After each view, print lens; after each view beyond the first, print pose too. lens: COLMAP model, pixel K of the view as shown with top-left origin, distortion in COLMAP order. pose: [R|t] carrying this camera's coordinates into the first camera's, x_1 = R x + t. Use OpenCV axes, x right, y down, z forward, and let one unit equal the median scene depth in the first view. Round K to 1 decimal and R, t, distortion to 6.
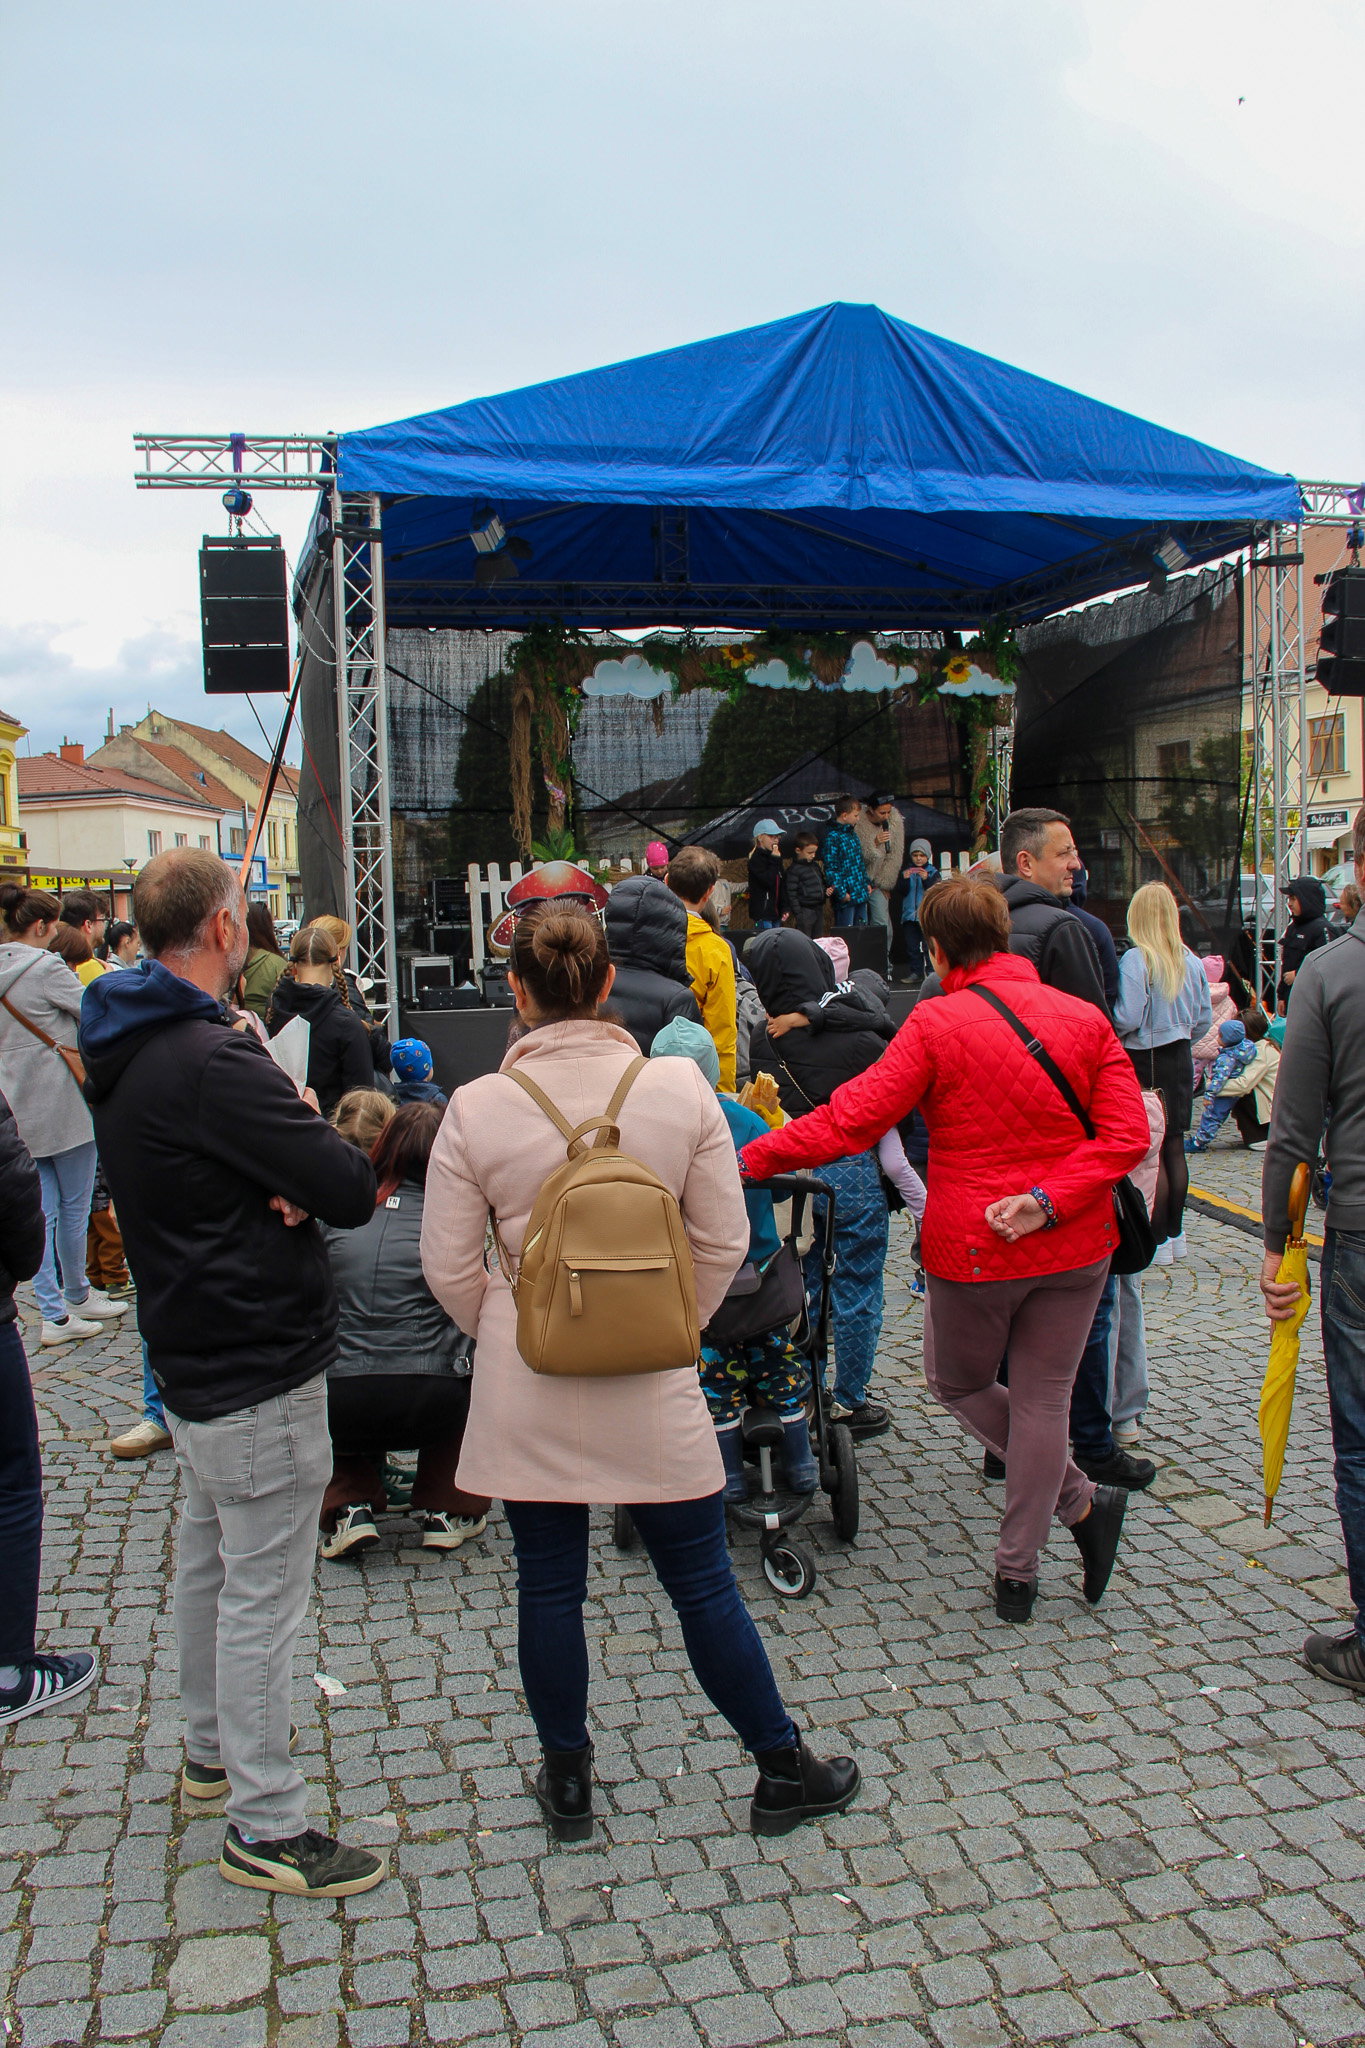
lens RADIAL K [[1700.5, 0, 658.8], [0, 1700.5, 1048.5], [0, 0, 1]] dist [-0.177343, 0.131814]
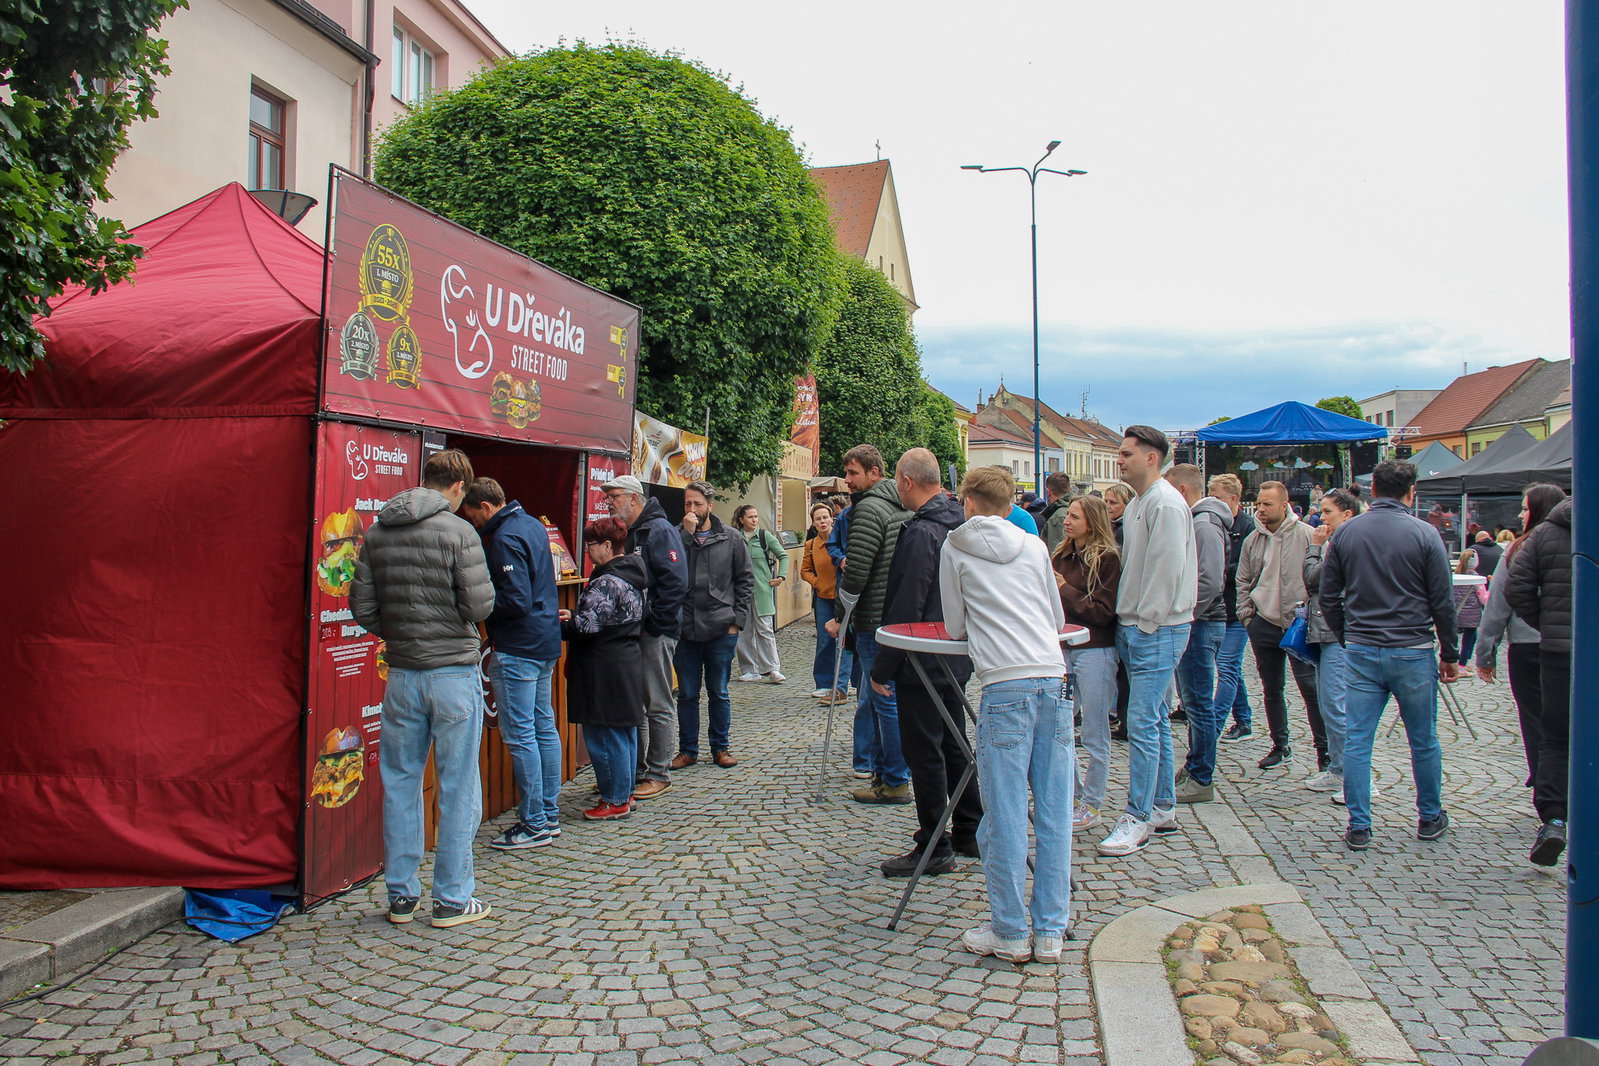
lens RADIAL K [[1327.7, 0, 781.0], [0, 1327.7, 511.8], [0, 0, 1]] dist [-0.177343, 0.131814]
pose [[0.920479, 0.024559, -0.390019, 0.221204], [-0.054533, 0.996331, -0.065964, 0.263128], [0.386968, 0.081987, 0.918441, -3.260919]]
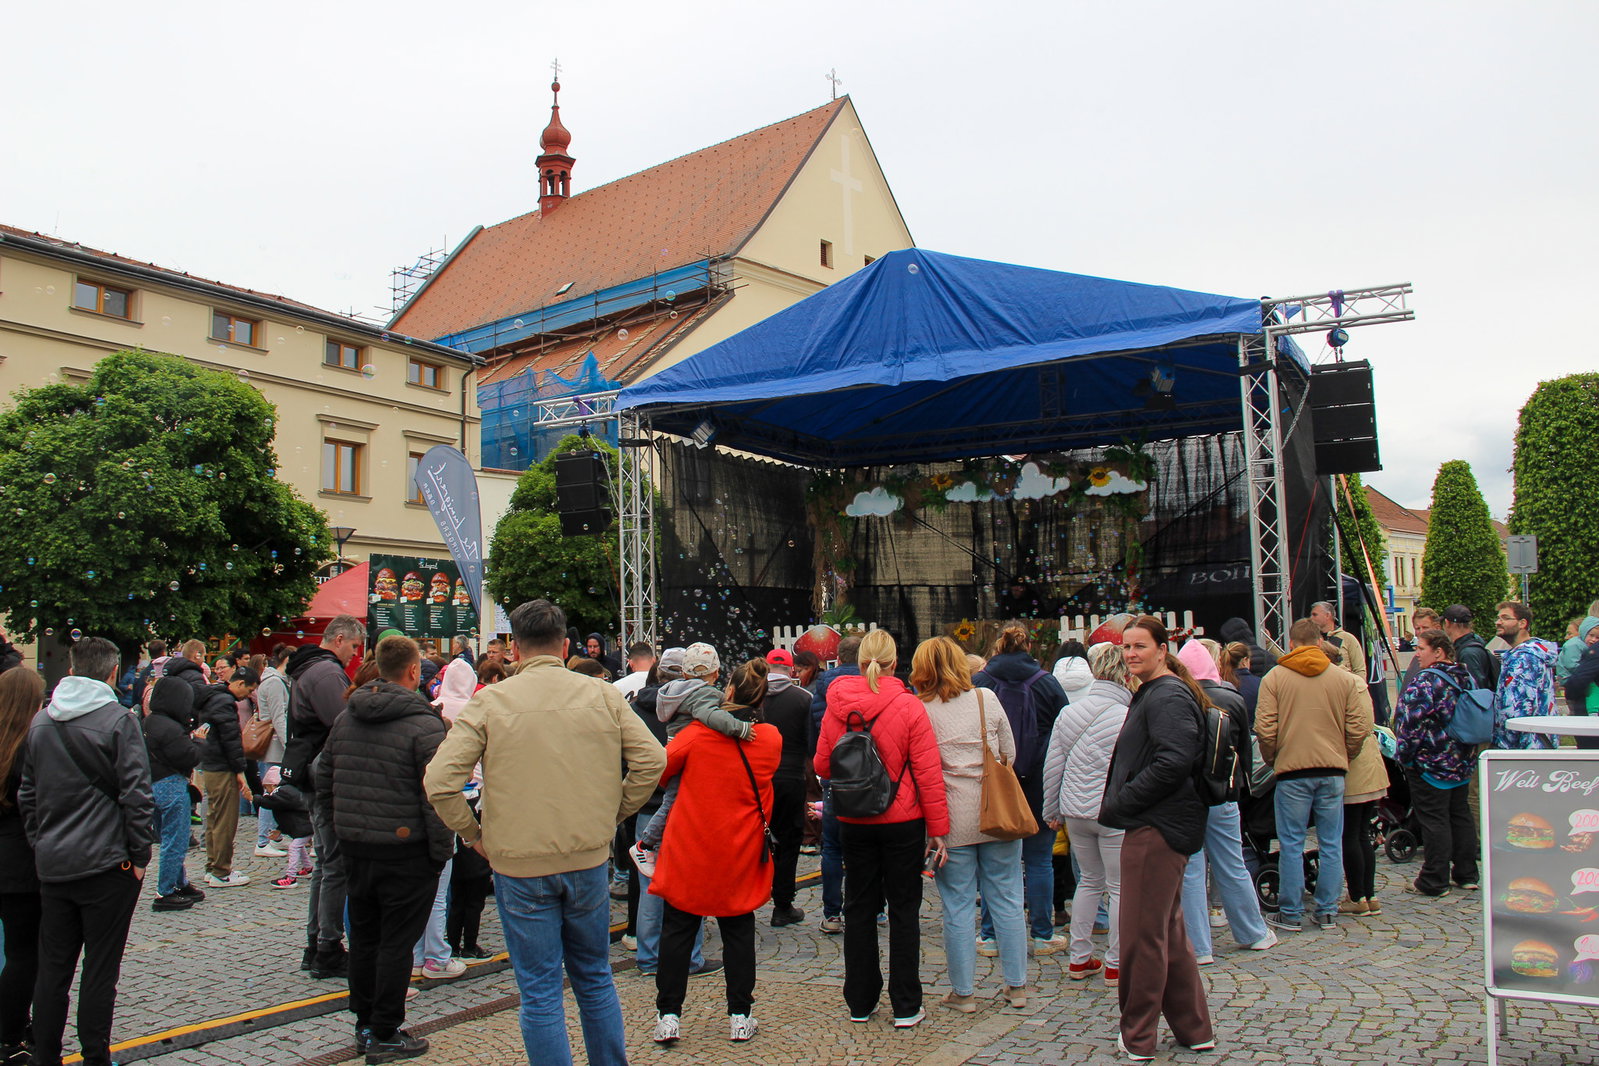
lens RADIAL K [[1327.7, 0, 781.0], [0, 1327.7, 511.8], [0, 0, 1]] dist [-0.177343, 0.131814]
pose [[0.724658, -0.057901, -0.686672, 0.773884], [-0.060232, 0.987328, -0.146816, -0.033386], [0.686471, 0.147751, 0.711988, 0.100159]]
